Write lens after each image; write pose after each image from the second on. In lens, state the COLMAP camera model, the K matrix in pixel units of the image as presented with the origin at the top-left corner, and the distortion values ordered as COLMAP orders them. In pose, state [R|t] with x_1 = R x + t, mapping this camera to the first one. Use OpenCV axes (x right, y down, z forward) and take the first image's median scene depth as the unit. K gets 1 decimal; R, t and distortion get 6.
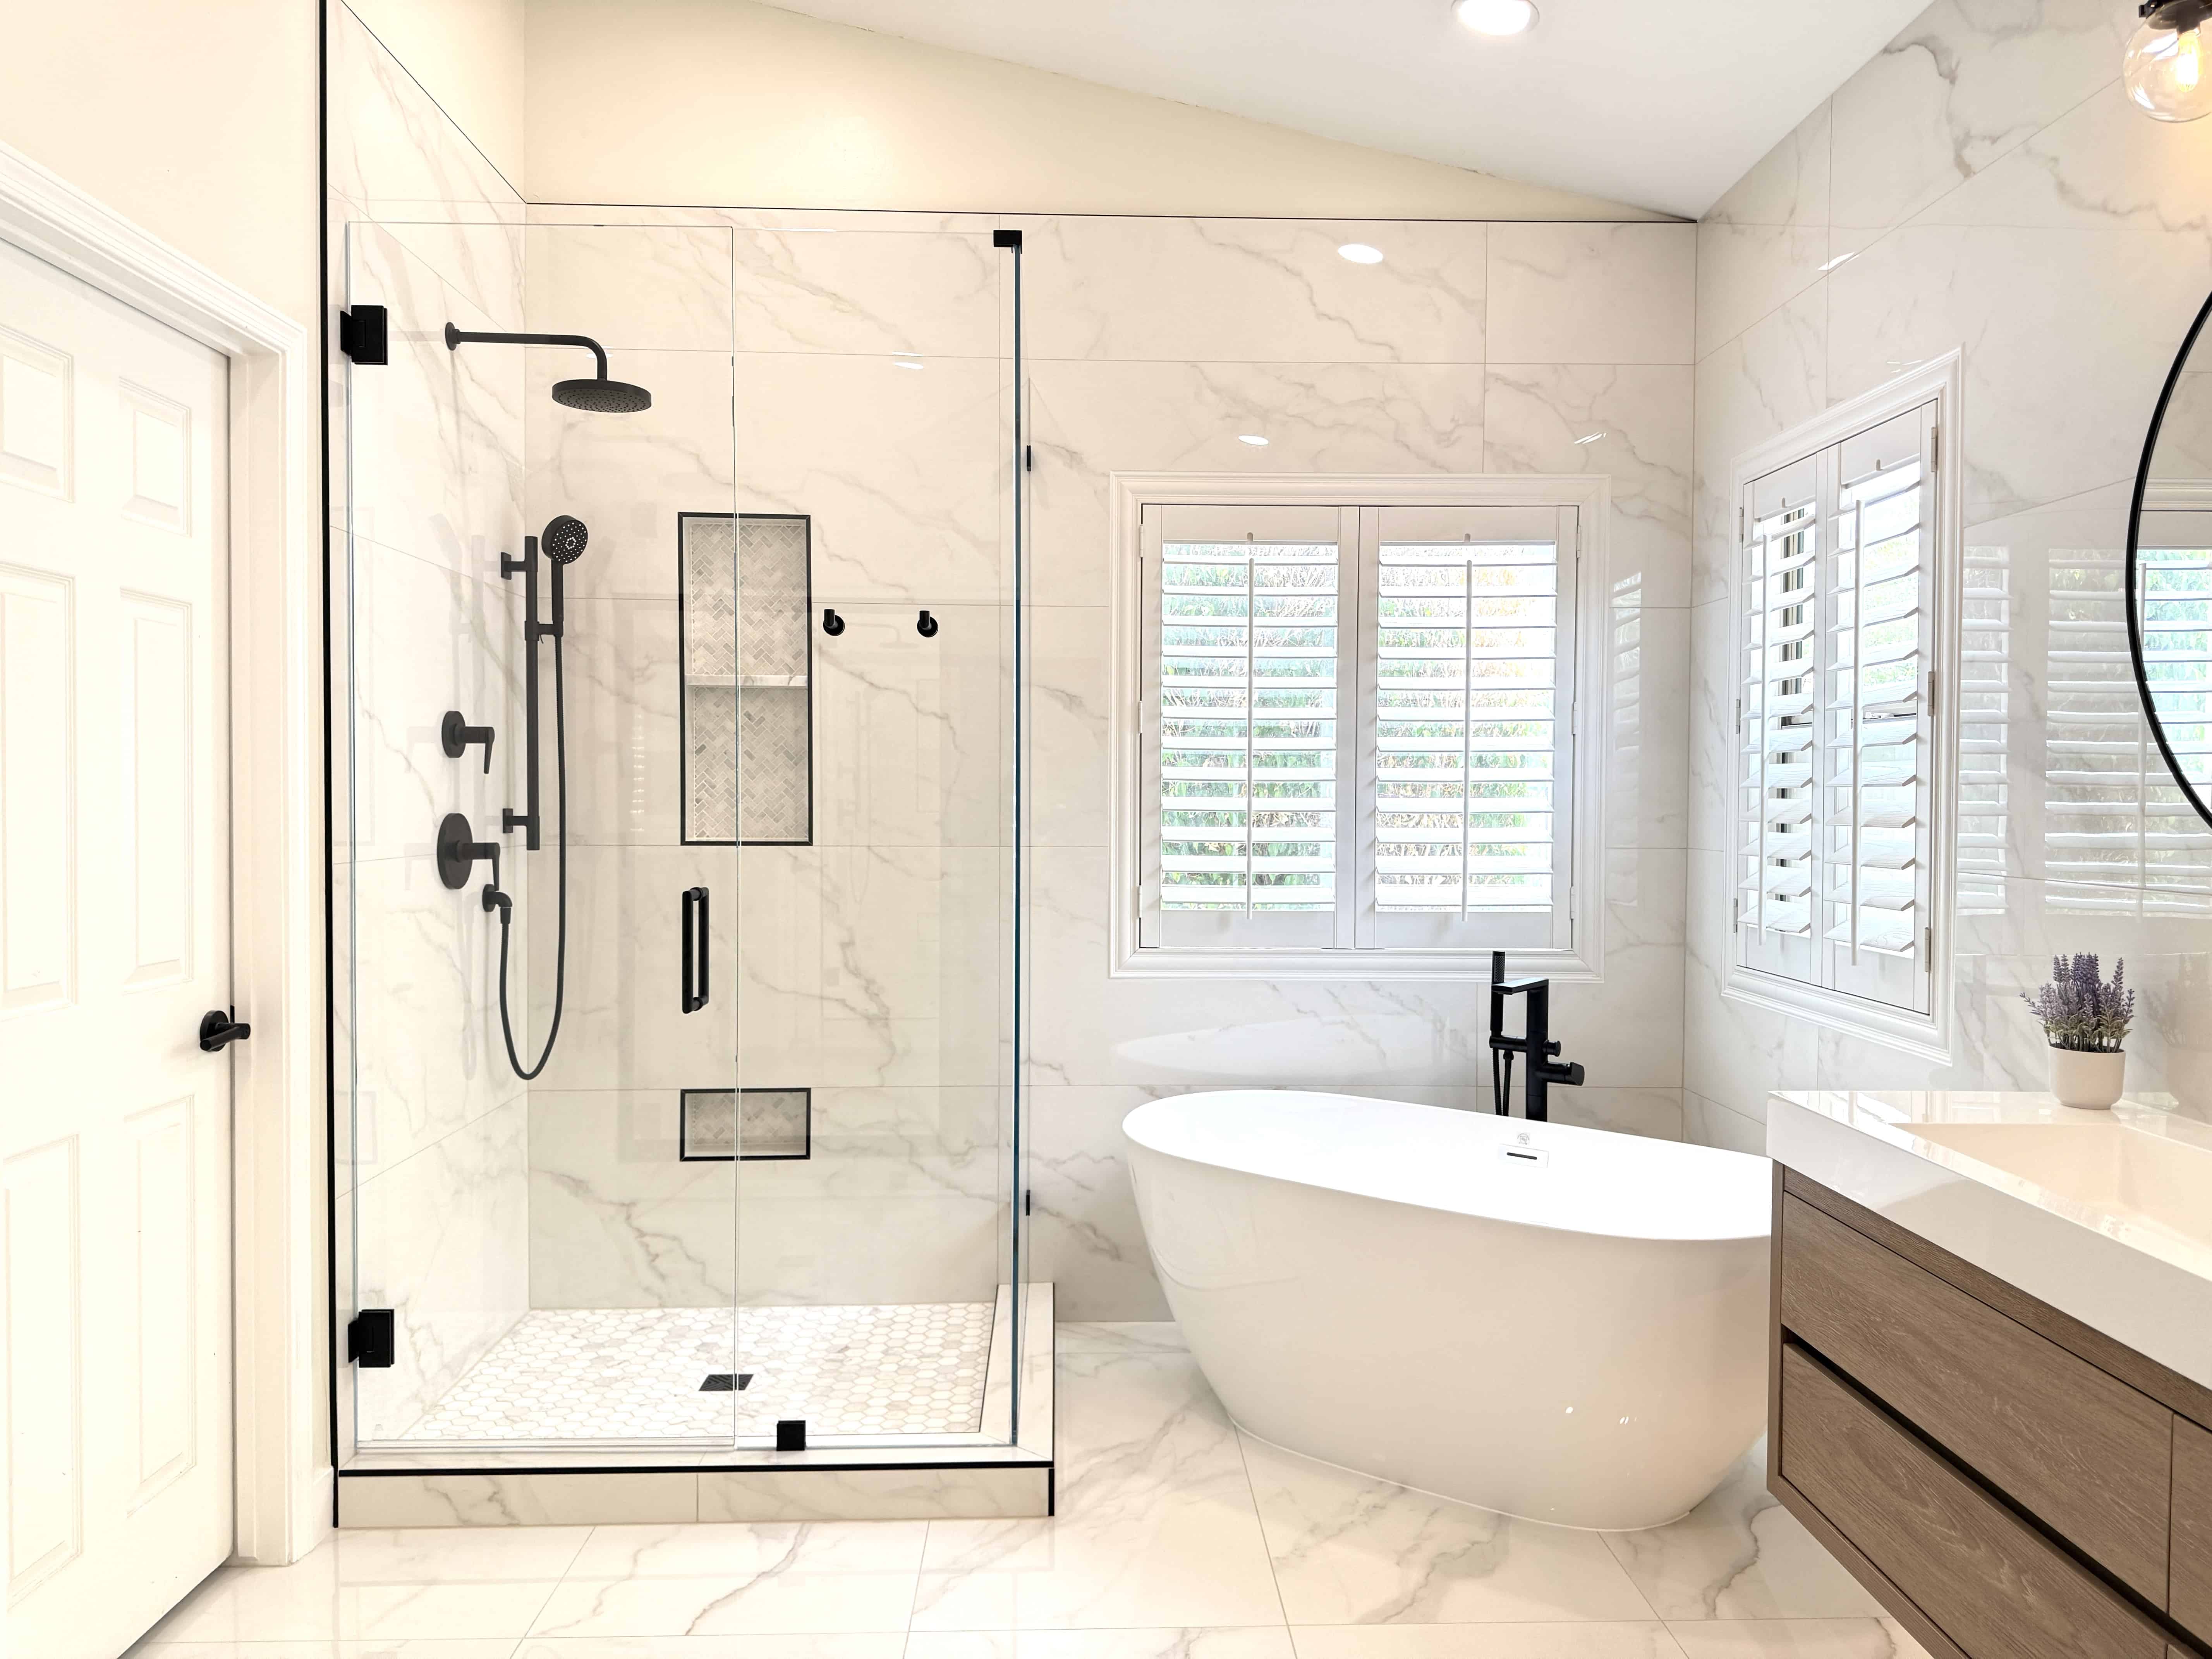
lens RADIAL K [[1570.4, 0, 1094.8], [0, 1570.4, 843.4], [0, 0, 1]] dist [0.038566, -0.041745]
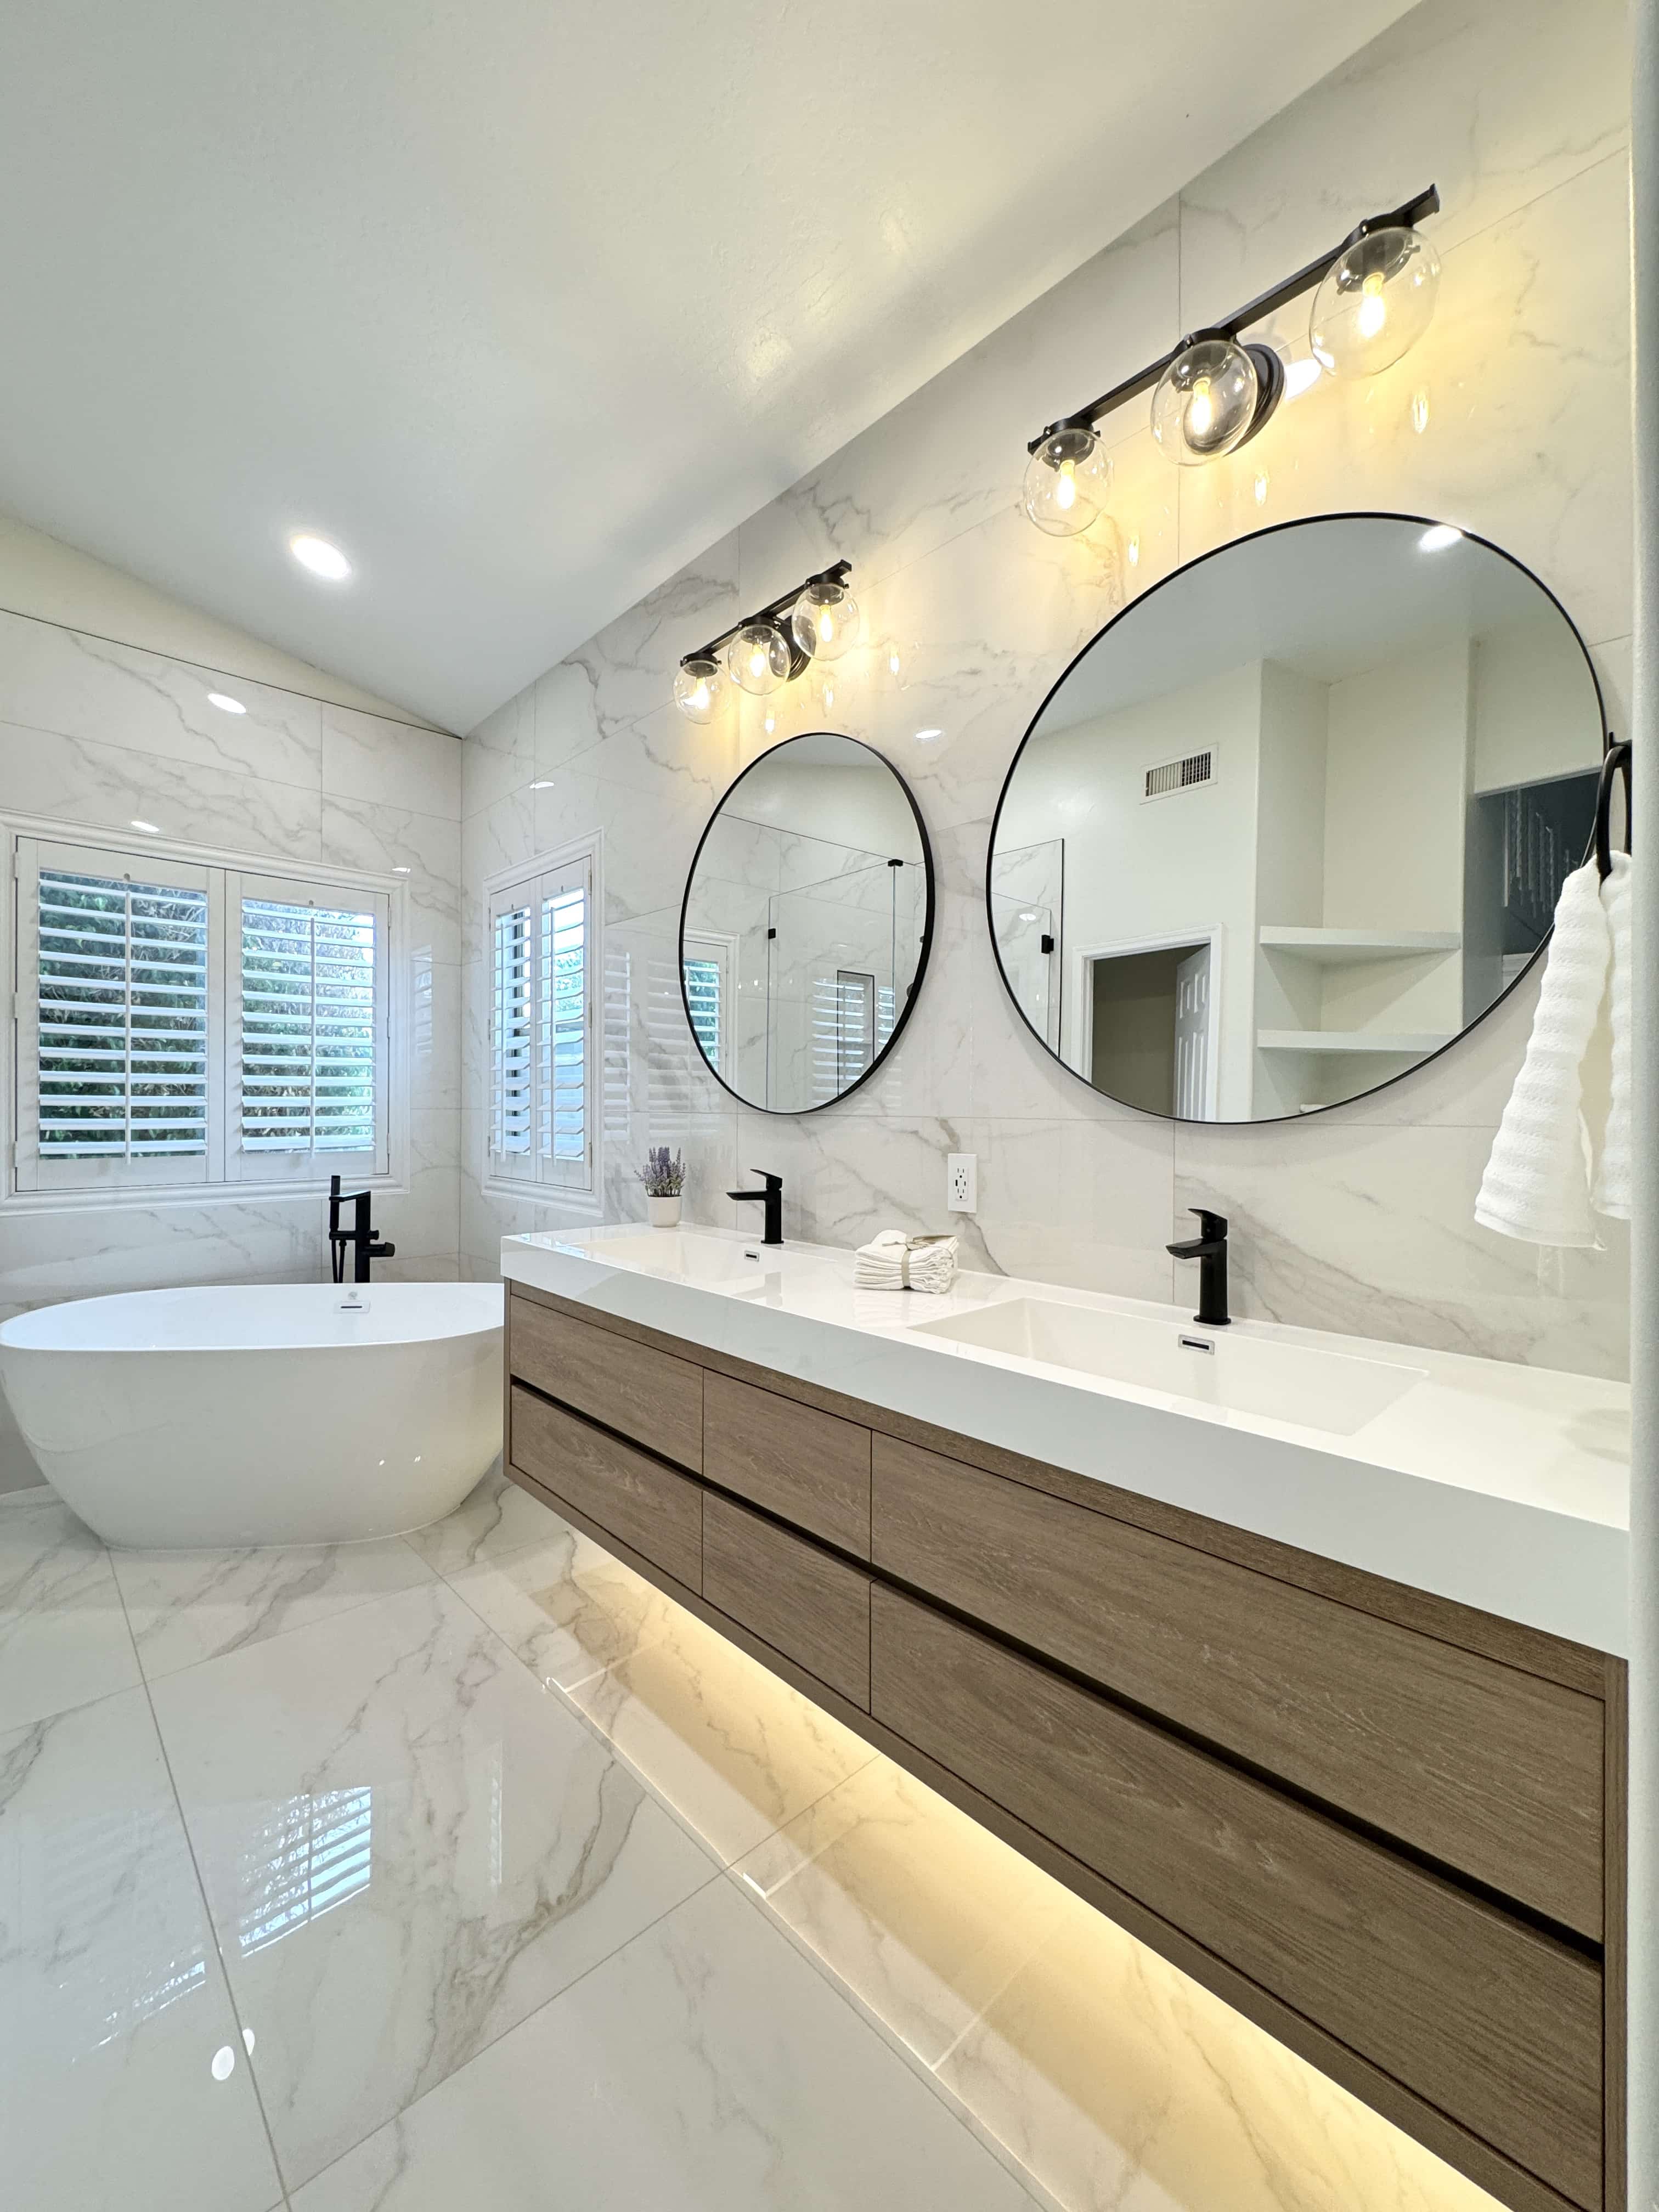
lens RADIAL K [[880.6, 0, 841.9], [0, 880.6, 1118.5], [0, 0, 1]] dist [-0.002734, -0.000159]
pose [[0.730147, -0.005153, 0.683270, 0.039082], [0.016554, 0.999811, -0.010149, 0.034726], [-0.683089, 0.018722, 0.730095, 0.052496]]
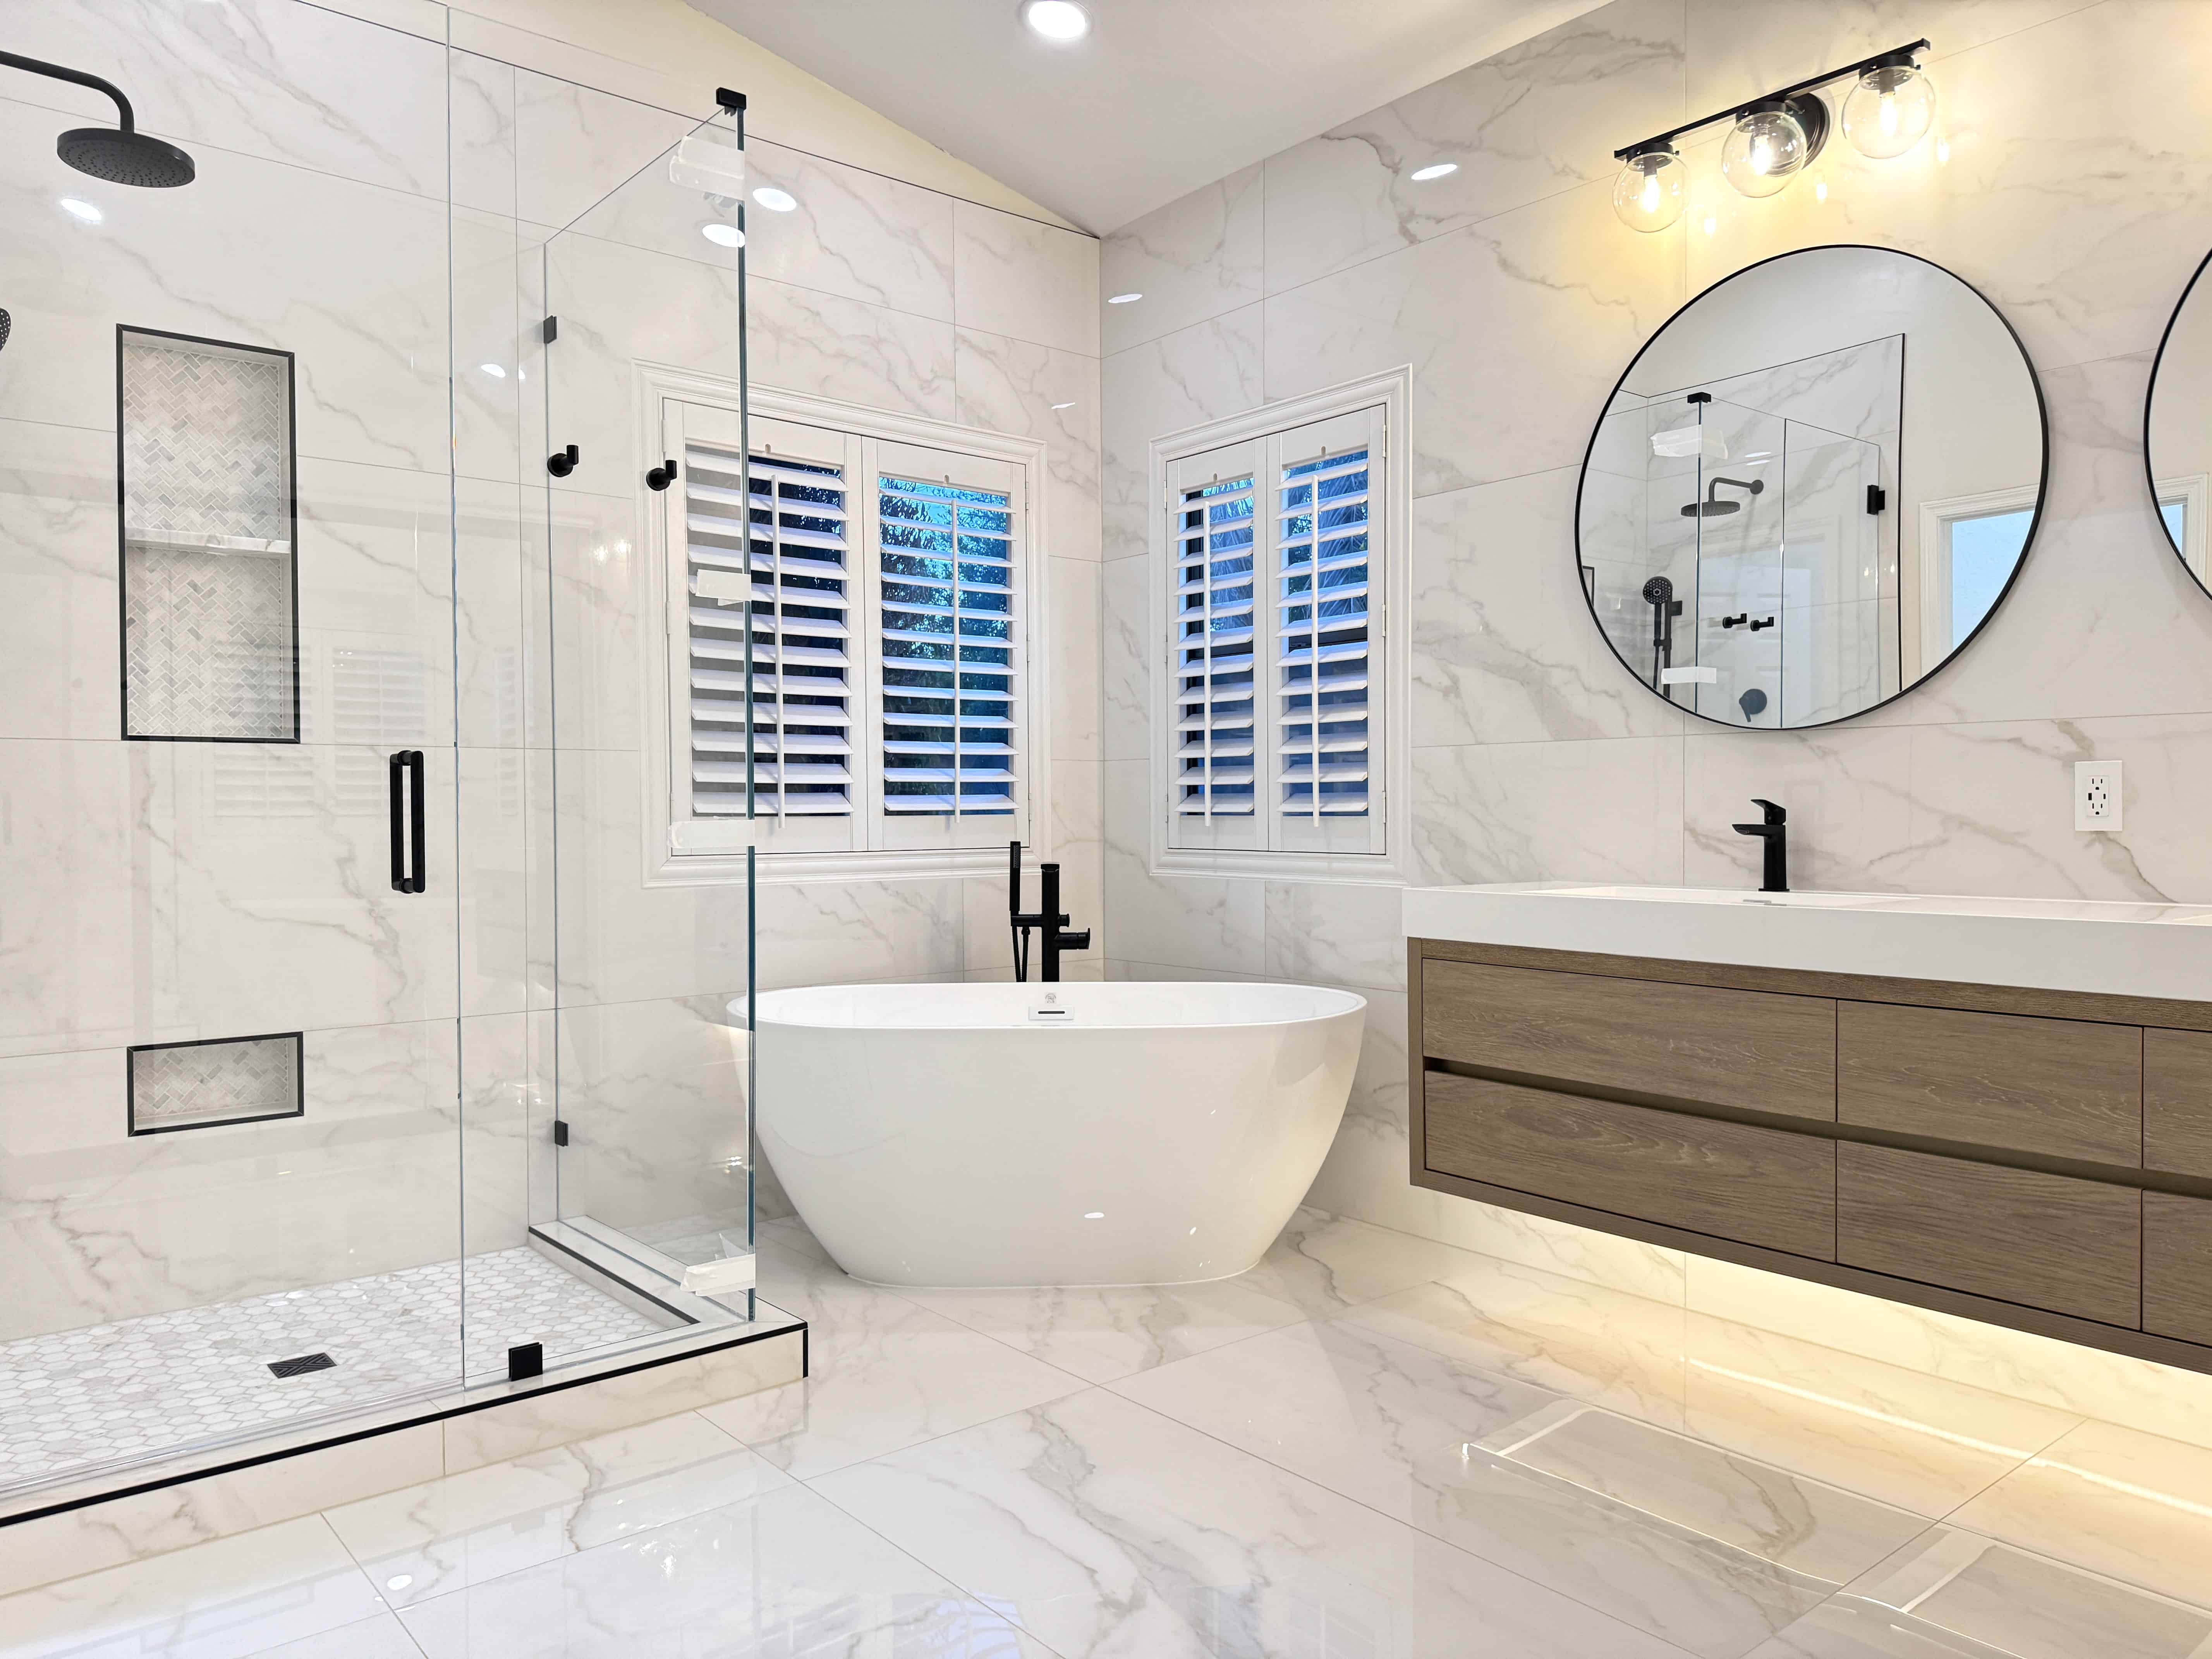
lens RADIAL K [[1548.5, 0, 1118.9], [0, 1548.5, 842.0], [0, 0, 1]] dist [0.038898, -0.041314]
pose [[0.787211, -0.022665, 0.616267, -0.427439], [0.027474, 0.999621, 0.001669, 0.078944], [-0.616072, 0.015617, 0.787535, 0.079680]]
